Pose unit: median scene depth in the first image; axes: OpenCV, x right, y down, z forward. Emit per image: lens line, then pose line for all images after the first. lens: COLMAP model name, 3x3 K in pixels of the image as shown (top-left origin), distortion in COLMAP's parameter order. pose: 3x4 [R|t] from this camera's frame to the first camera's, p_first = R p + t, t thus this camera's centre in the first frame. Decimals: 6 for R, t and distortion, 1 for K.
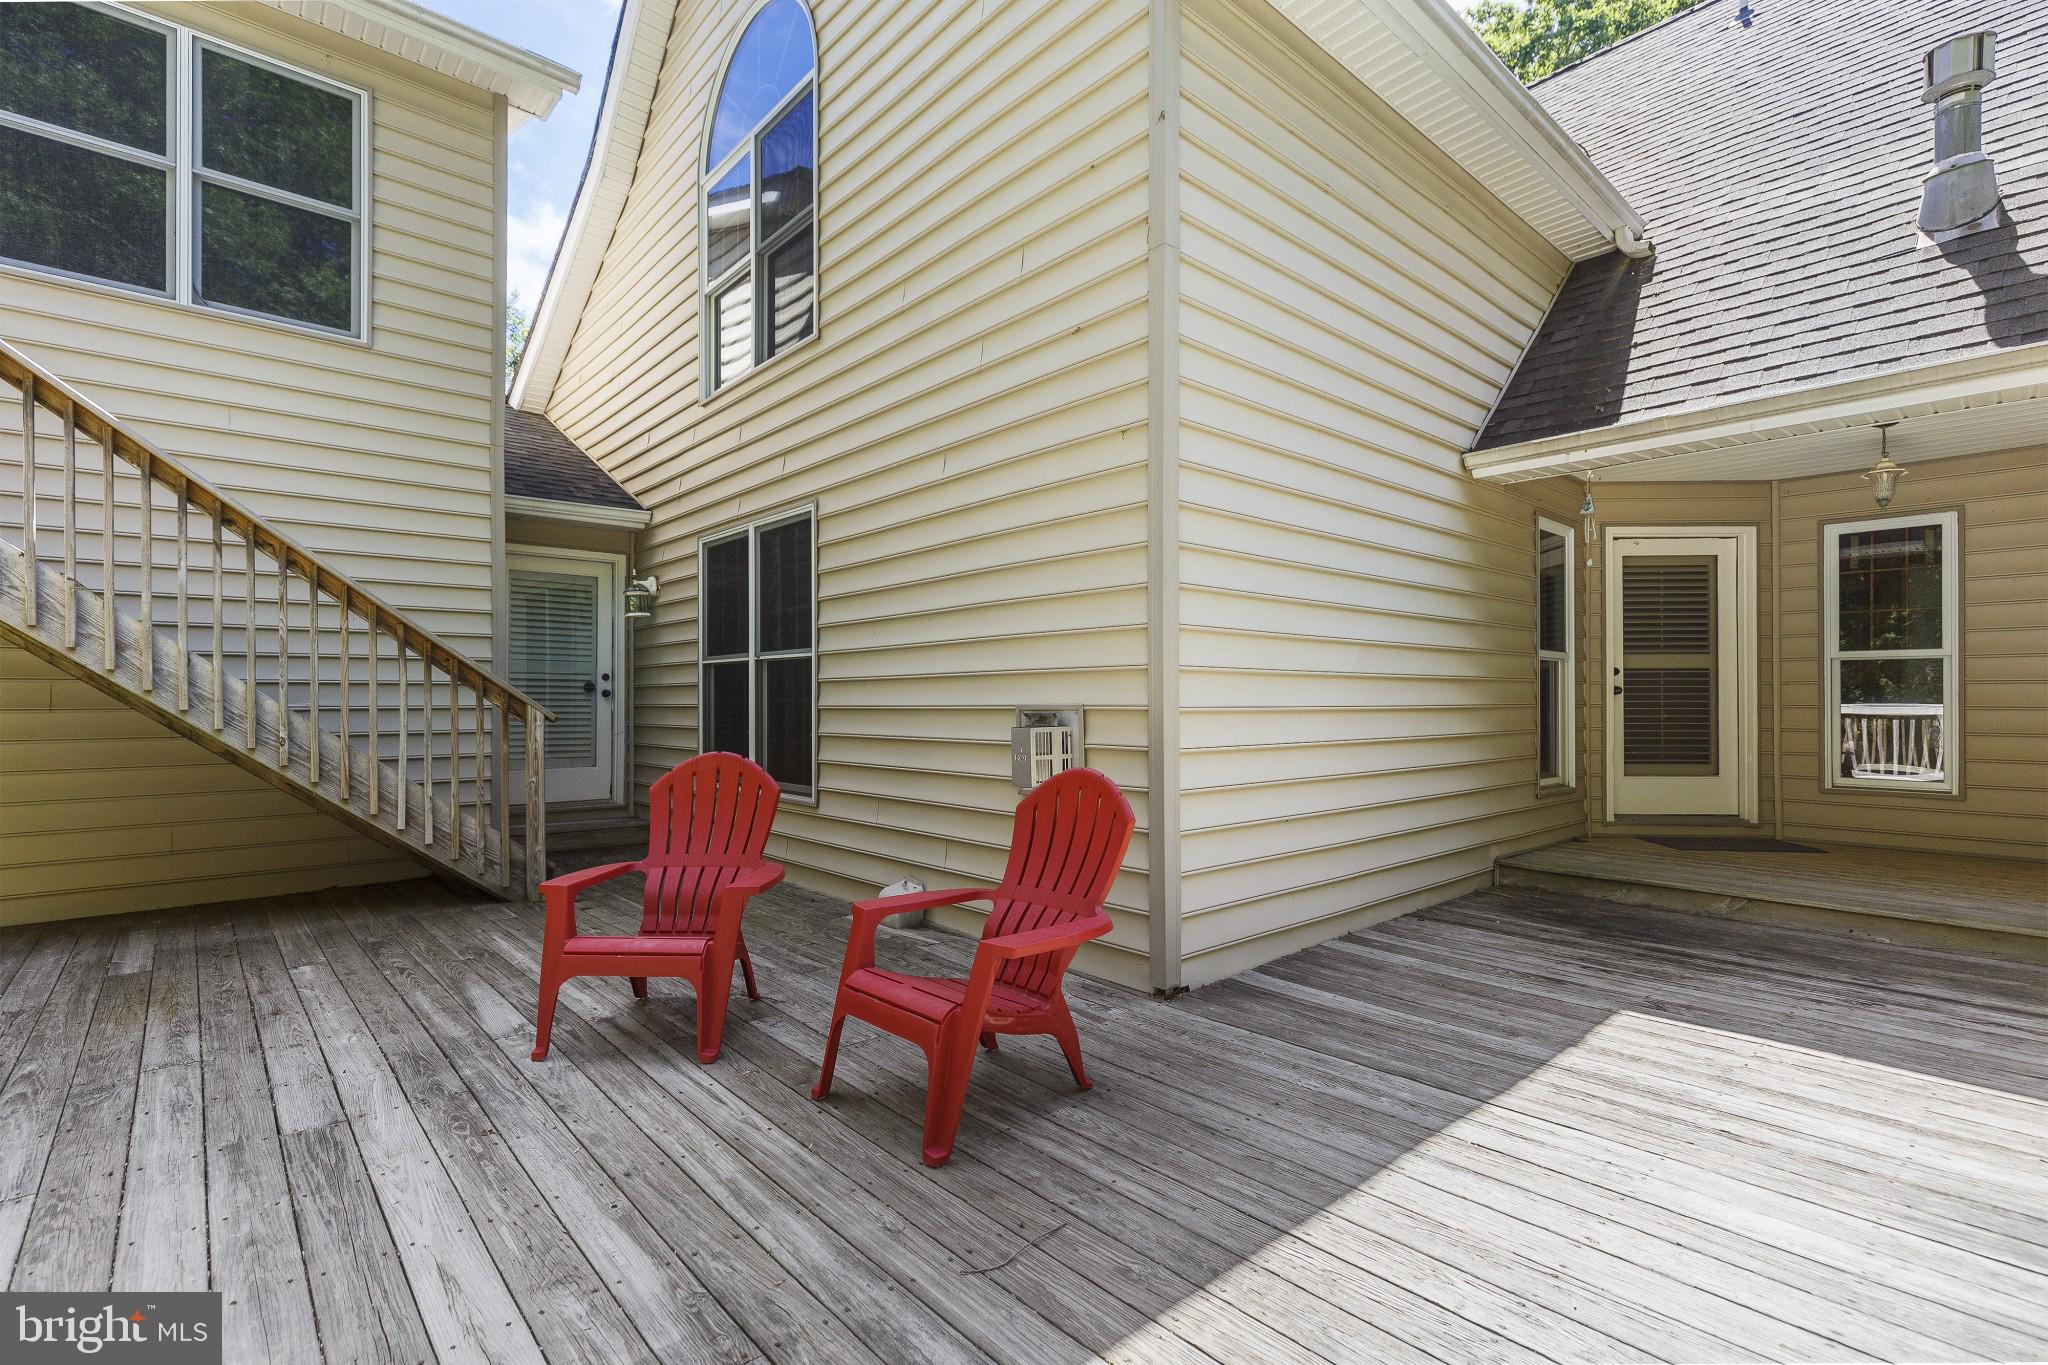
lens RADIAL K [[934.9, 0, 1013.2], [0, 934.9, 687.6], [0, 0, 1]] dist [0.000595, 0.000104]
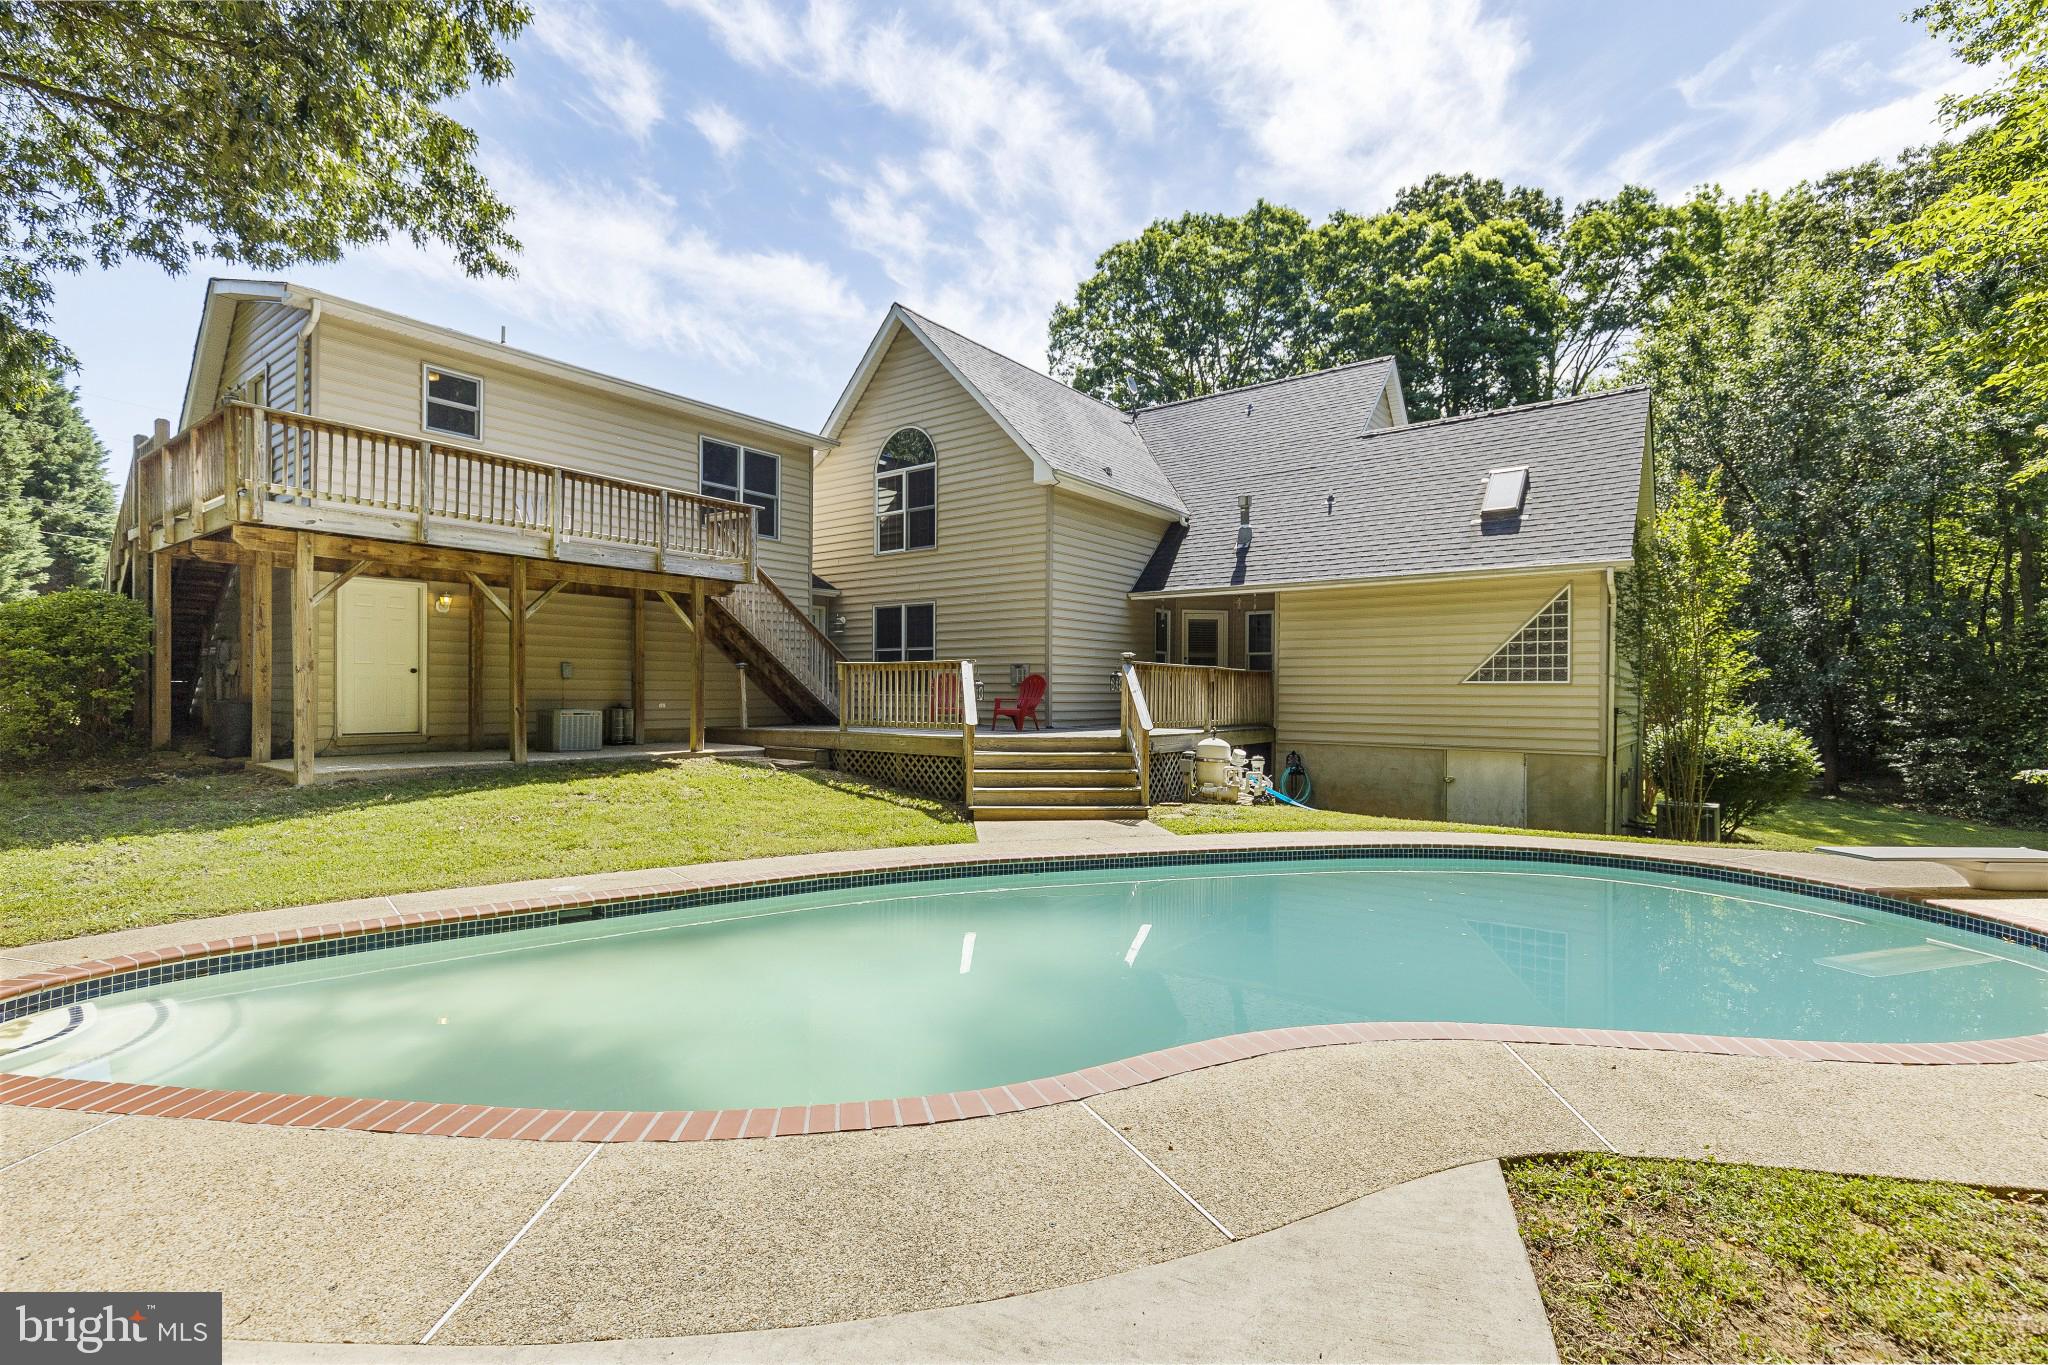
lens RADIAL K [[934.9, 0, 1022.2], [0, 934.9, 685.5], [0, 0, 1]] dist [0.000595, 0.000104]
pose [[0.975579, 0.008026, 0.219503, -0.612413], [-0.010908, 0.999869, 0.011922, 0.047661], [-0.219379, -0.014025, 0.975539, -2.151009]]
